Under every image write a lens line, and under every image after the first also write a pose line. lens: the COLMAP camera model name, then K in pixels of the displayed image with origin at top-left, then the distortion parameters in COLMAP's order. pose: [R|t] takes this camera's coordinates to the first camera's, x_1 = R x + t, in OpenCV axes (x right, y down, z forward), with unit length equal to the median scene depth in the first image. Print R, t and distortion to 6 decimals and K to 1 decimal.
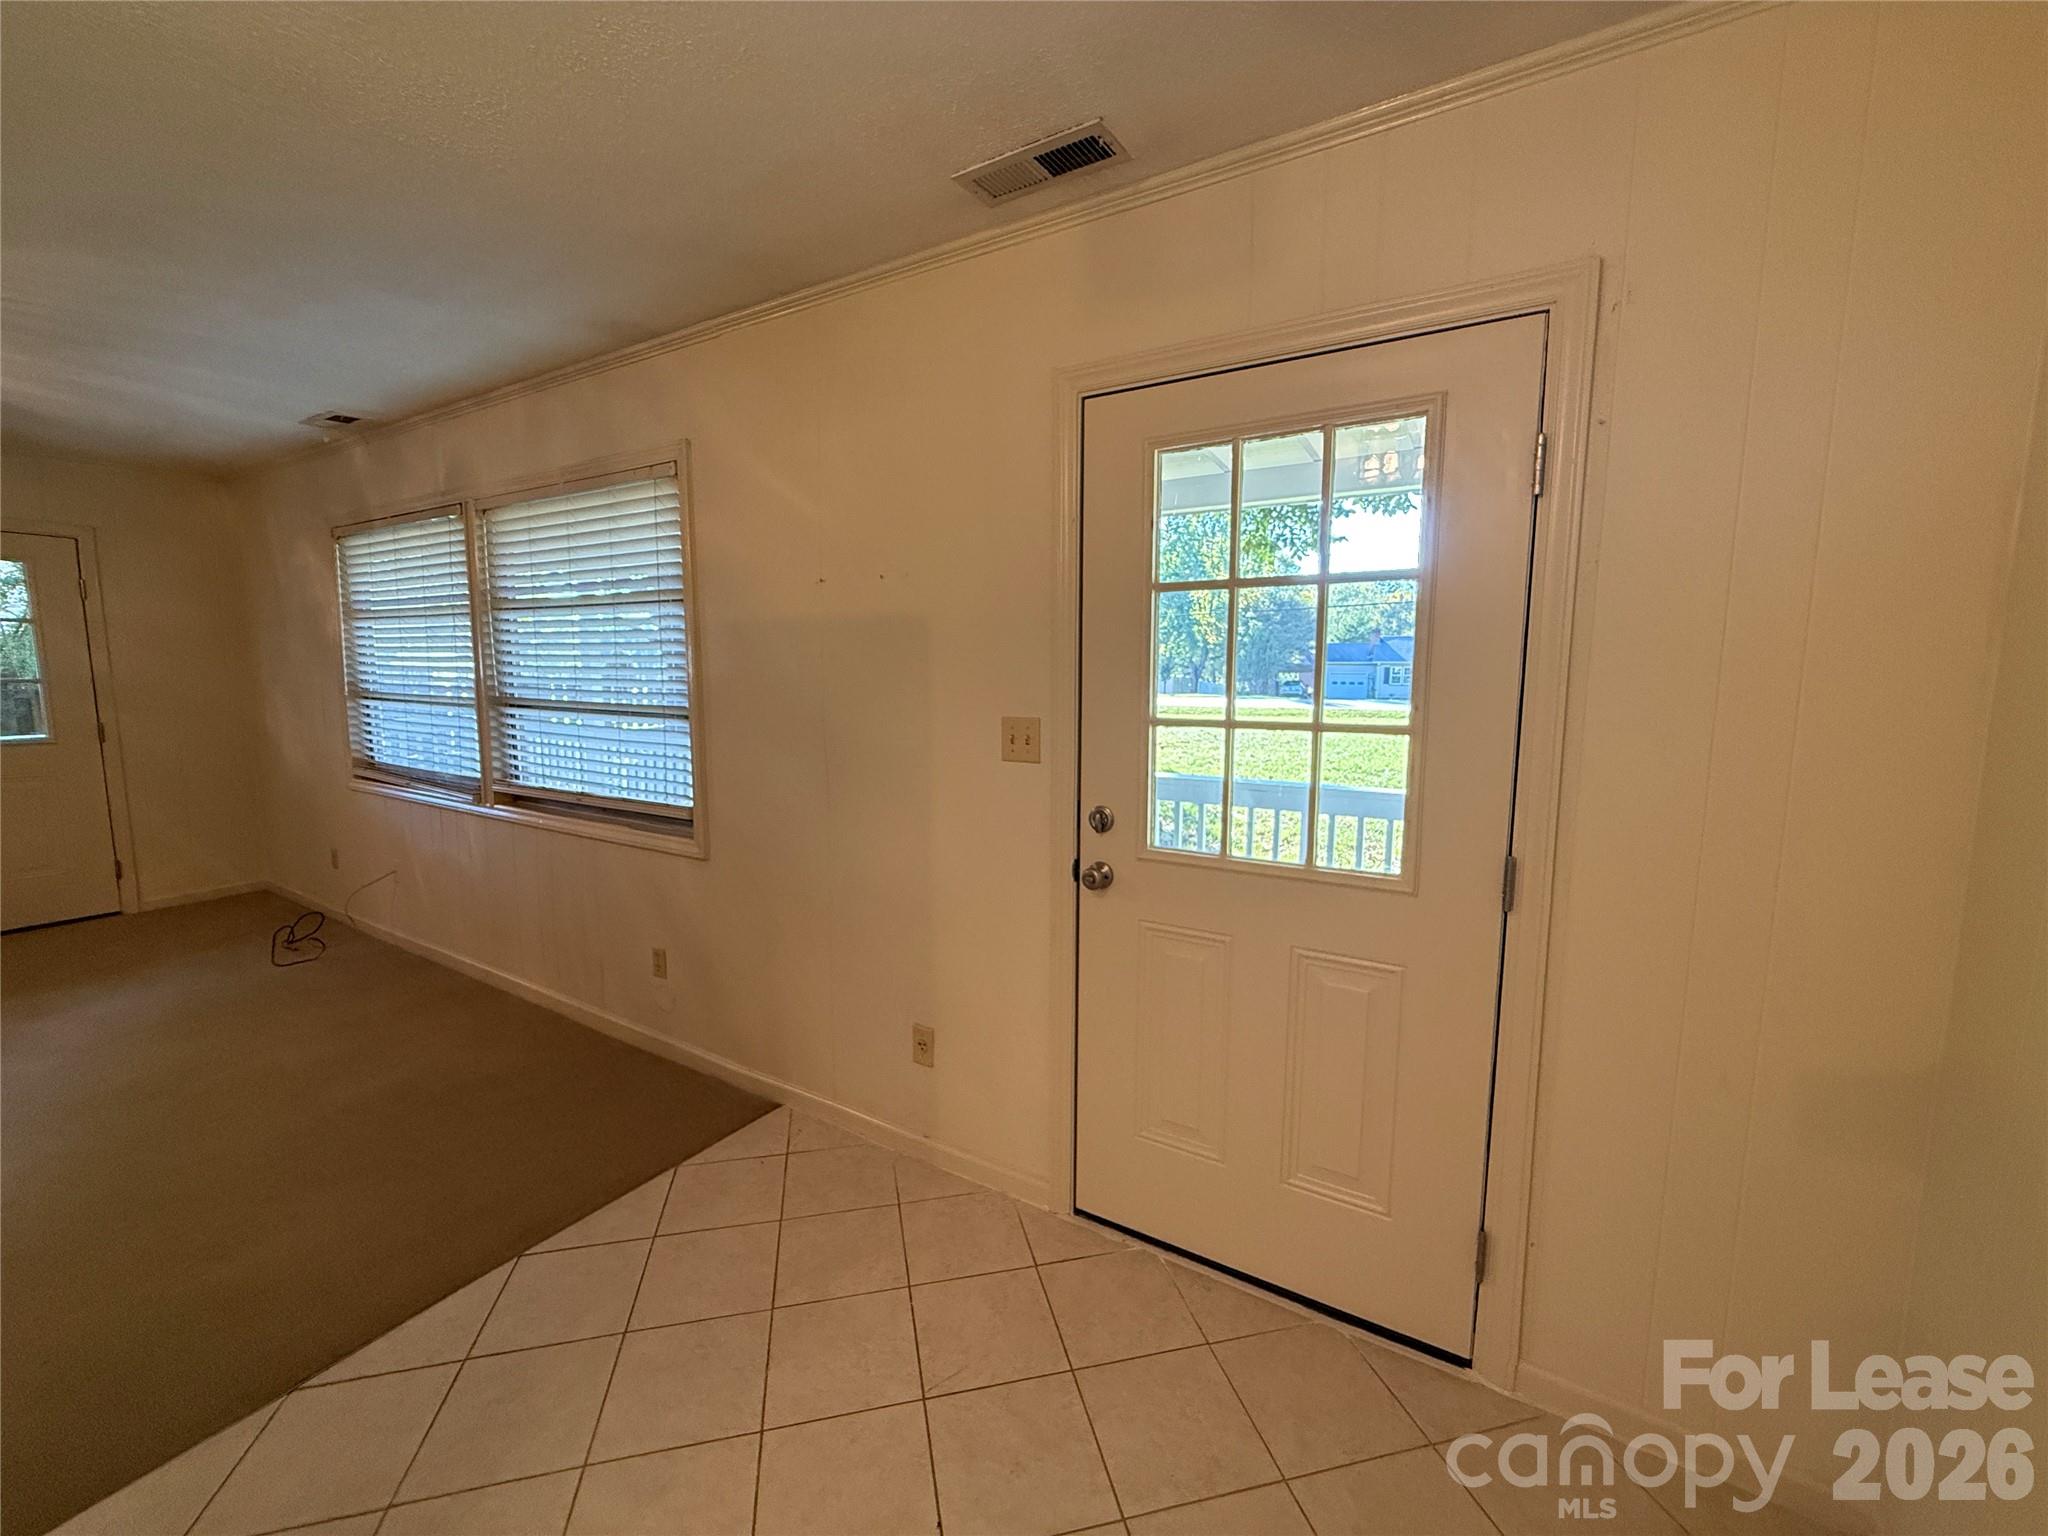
lens RADIAL K [[816.8, 0, 1024.0], [0, 816.8, 768.0], [0, 0, 1]] dist [0.000603, 0.000318]
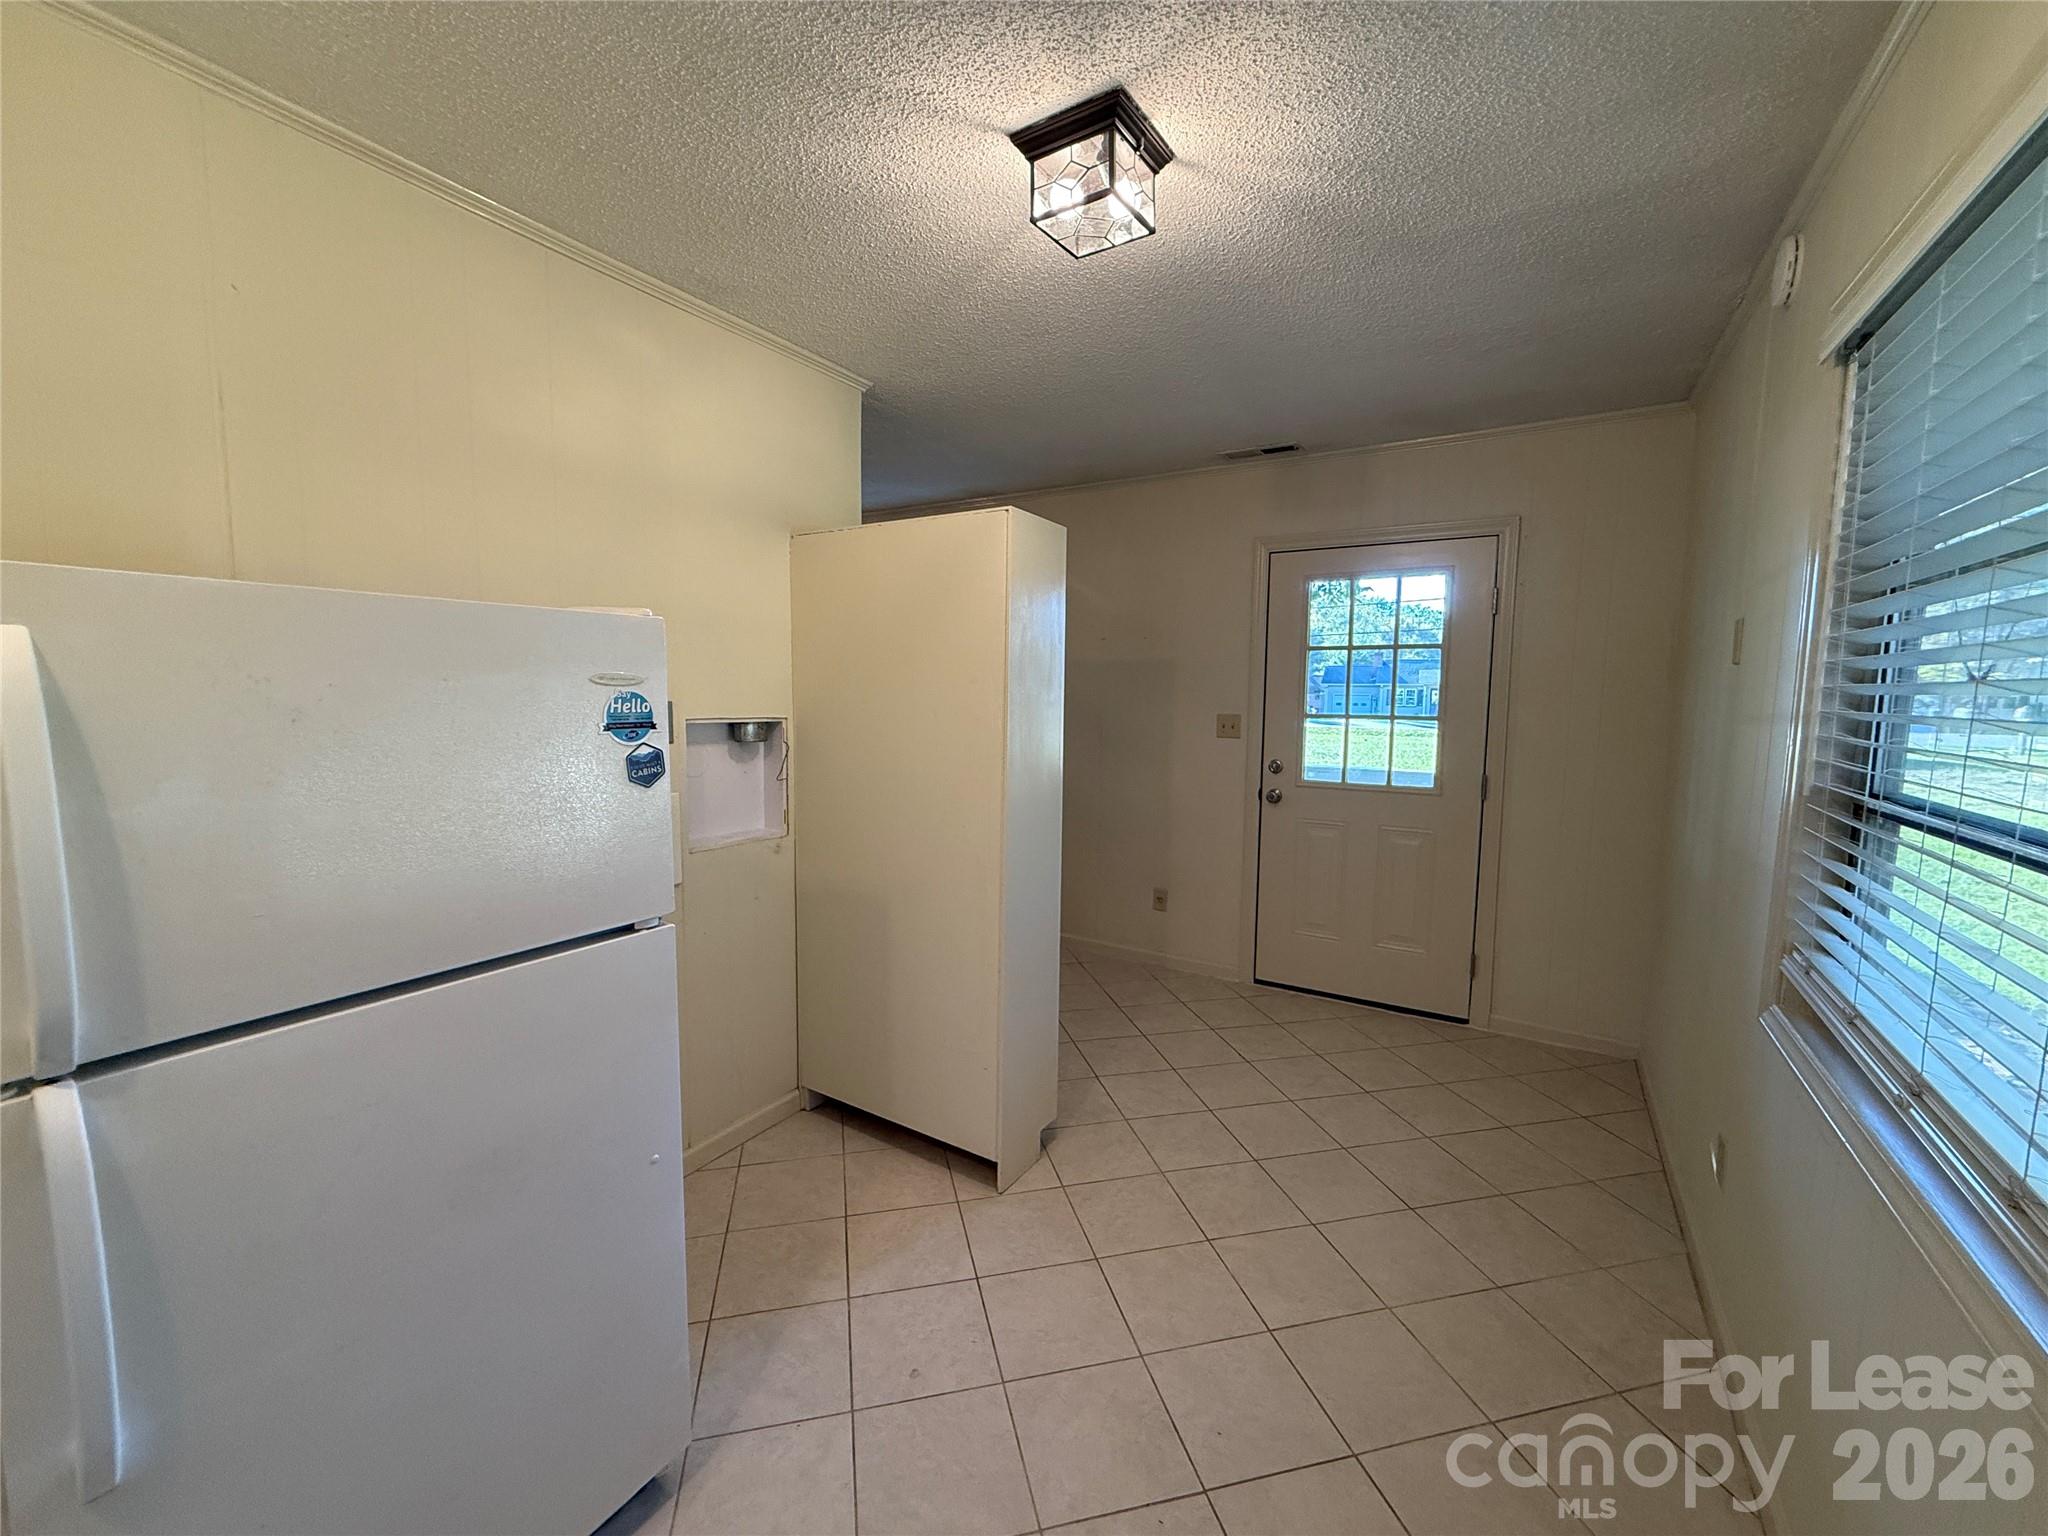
lens RADIAL K [[816.8, 0, 1024.0], [0, 816.8, 768.0], [0, 0, 1]] dist [0.000603, 0.000318]
pose [[0.999961, 0.008465, -0.002426, -0.492901], [-0.008527, 0.999602, -0.026882, 0.122915], [0.002197, 0.026902, 0.999636, -0.925865]]
